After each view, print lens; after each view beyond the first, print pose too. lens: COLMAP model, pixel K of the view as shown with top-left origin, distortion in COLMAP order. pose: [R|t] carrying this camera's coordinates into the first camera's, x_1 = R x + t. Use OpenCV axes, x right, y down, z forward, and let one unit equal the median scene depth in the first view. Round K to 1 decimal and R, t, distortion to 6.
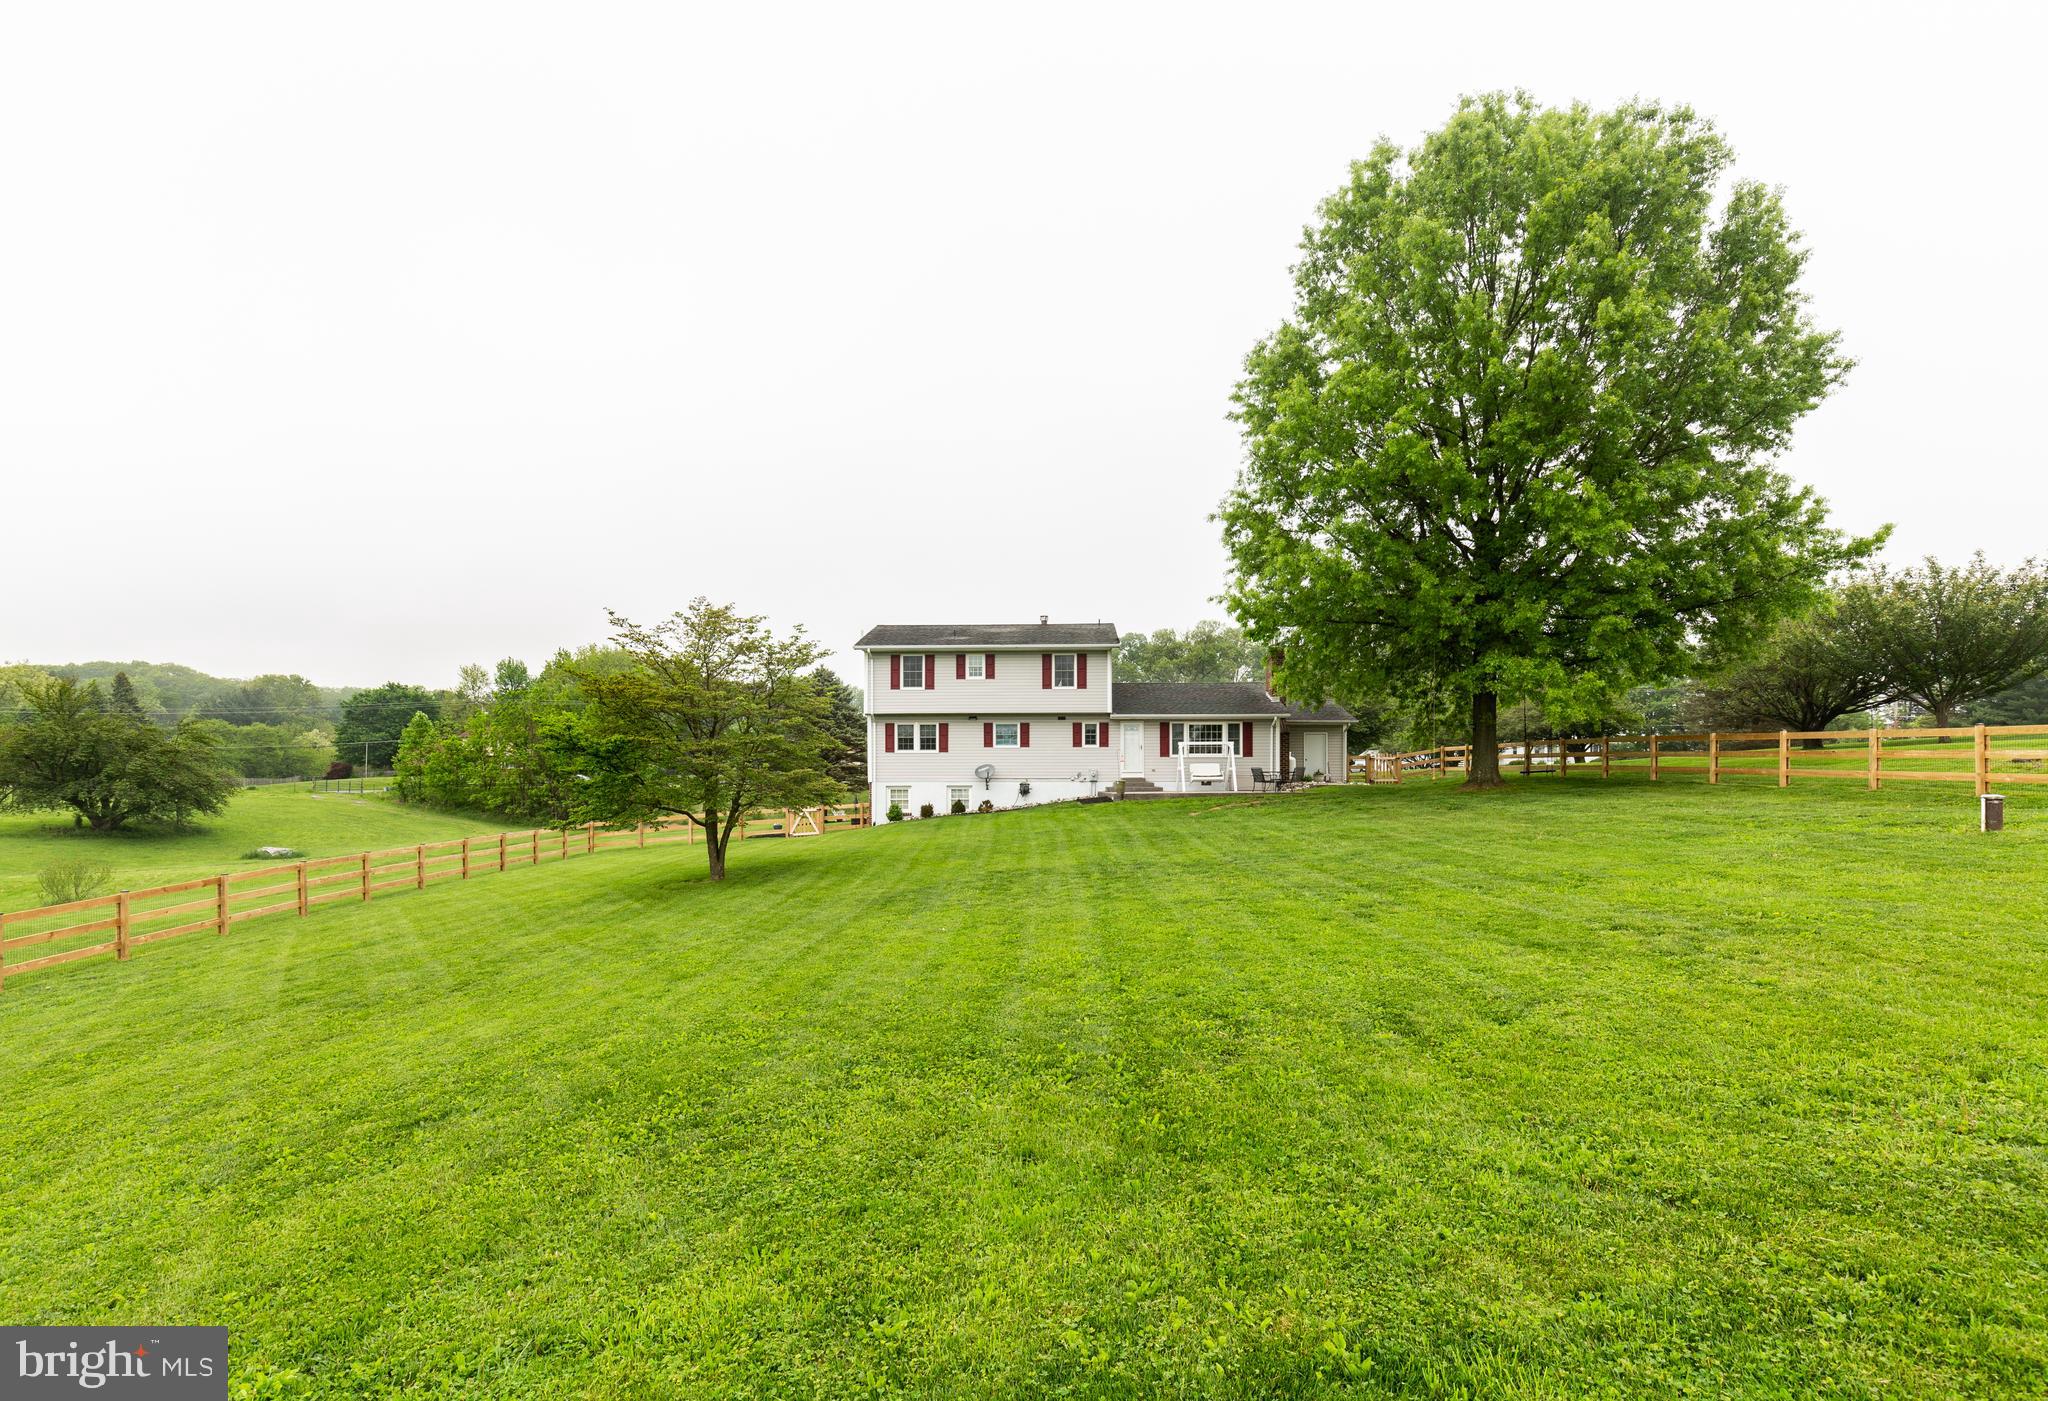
lens RADIAL K [[962.4, 0, 1022.4], [0, 962.4, 761.6], [0, 0, 1]] dist [0.009678, 0.000163]
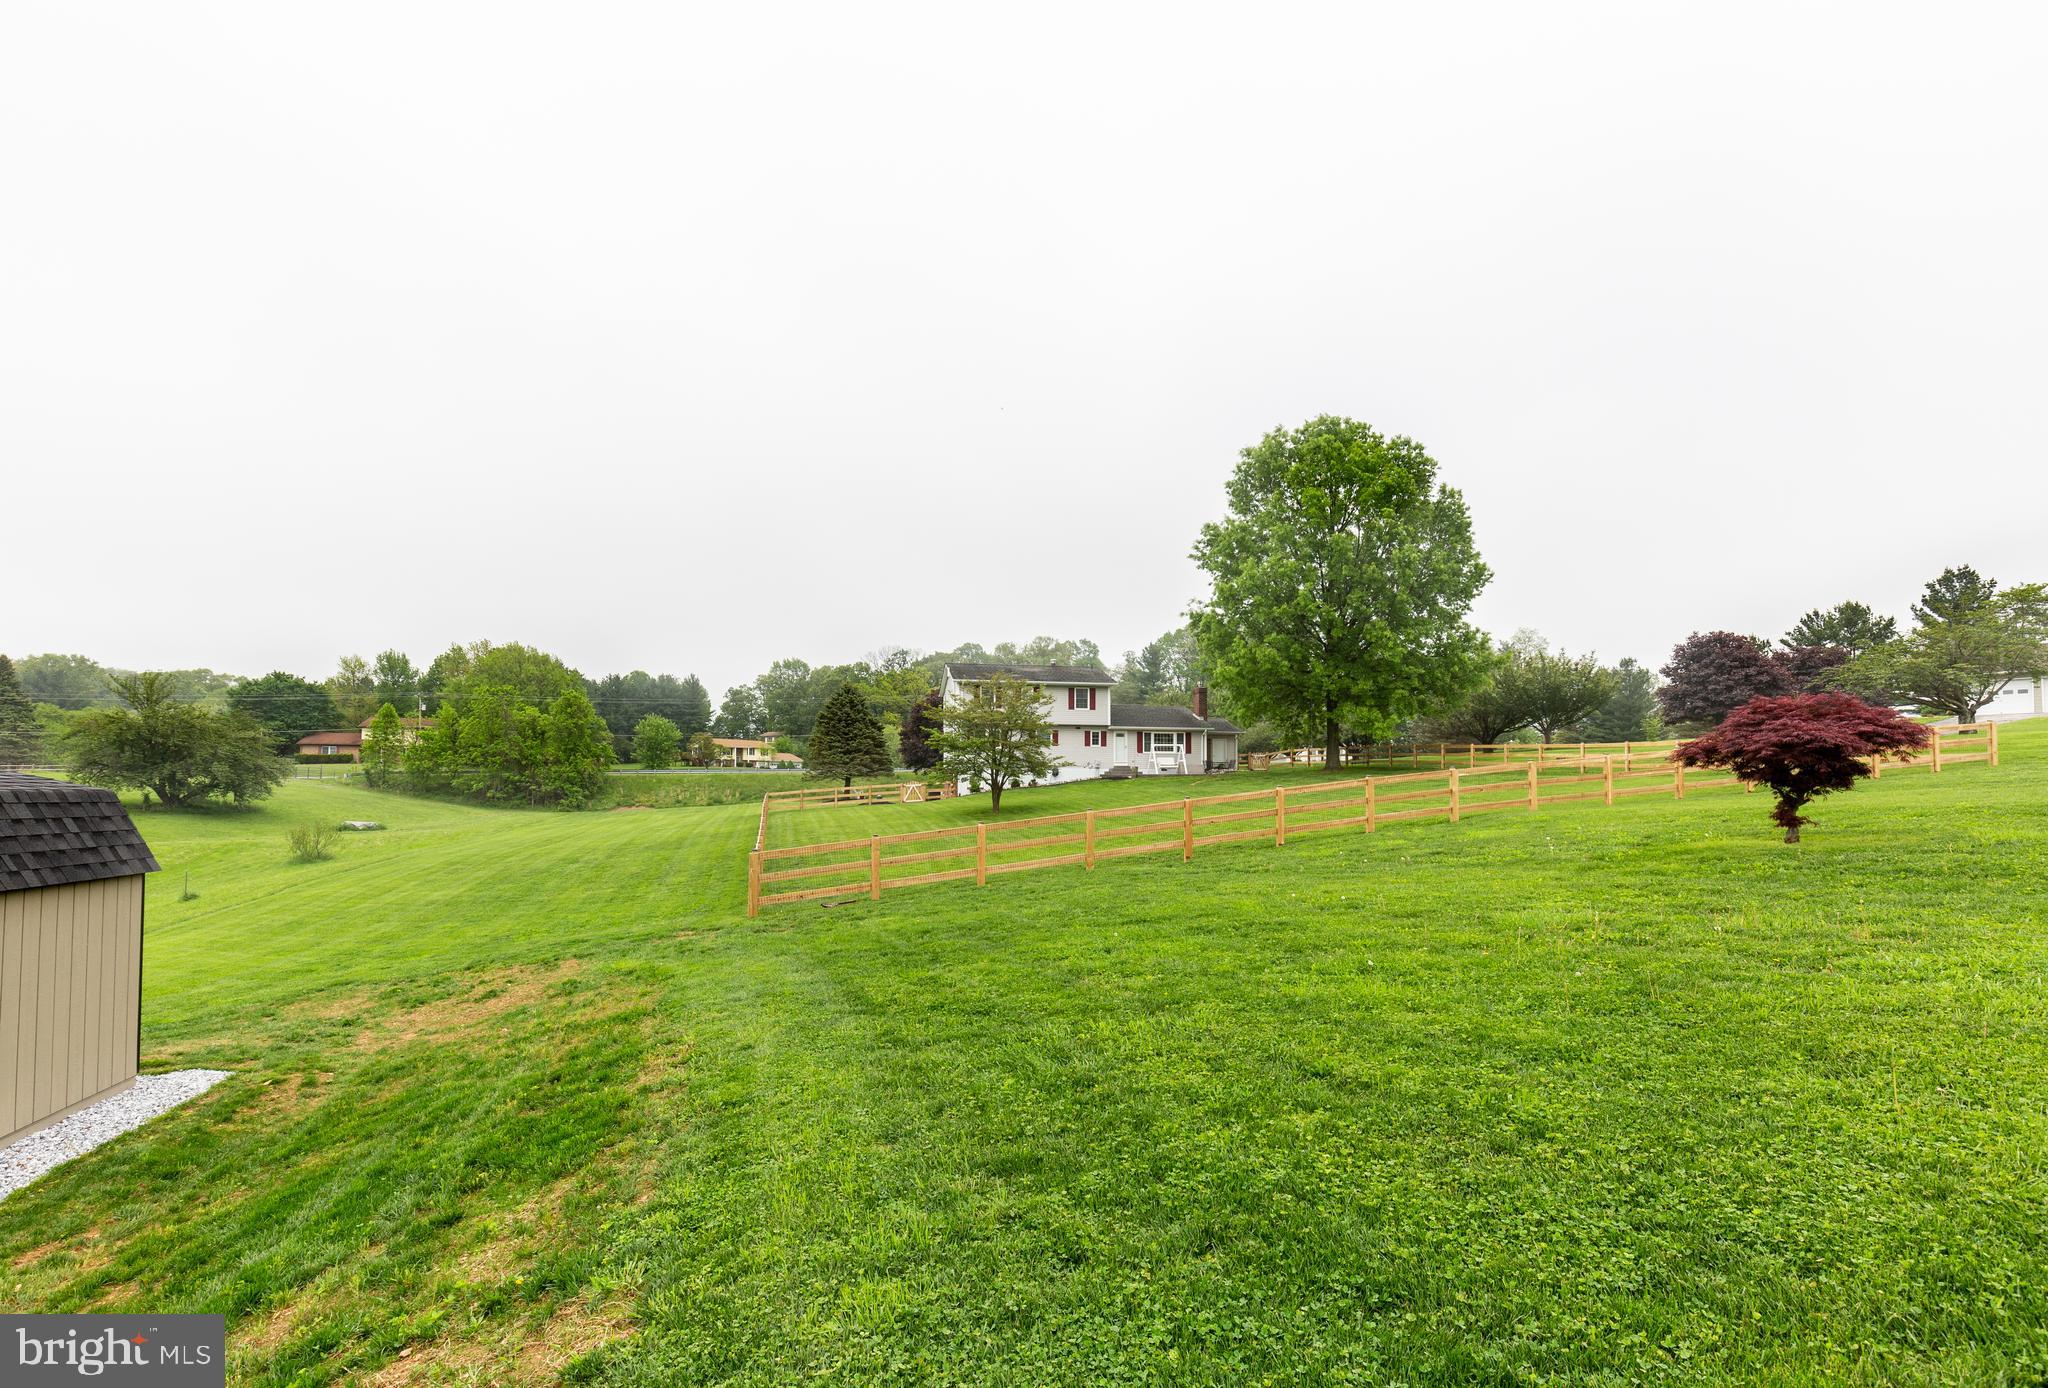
lens RADIAL K [[941.9, 0, 1023.5], [0, 941.9, 726.0], [0, 0, 1]] dist [-0.000517, -0.000076]
pose [[0.976144, 0.019171, 0.216275, -0.384929], [-0.011461, 0.999255, -0.036847, 0.009937], [-0.216820, 0.033489, 0.975637, -0.499698]]
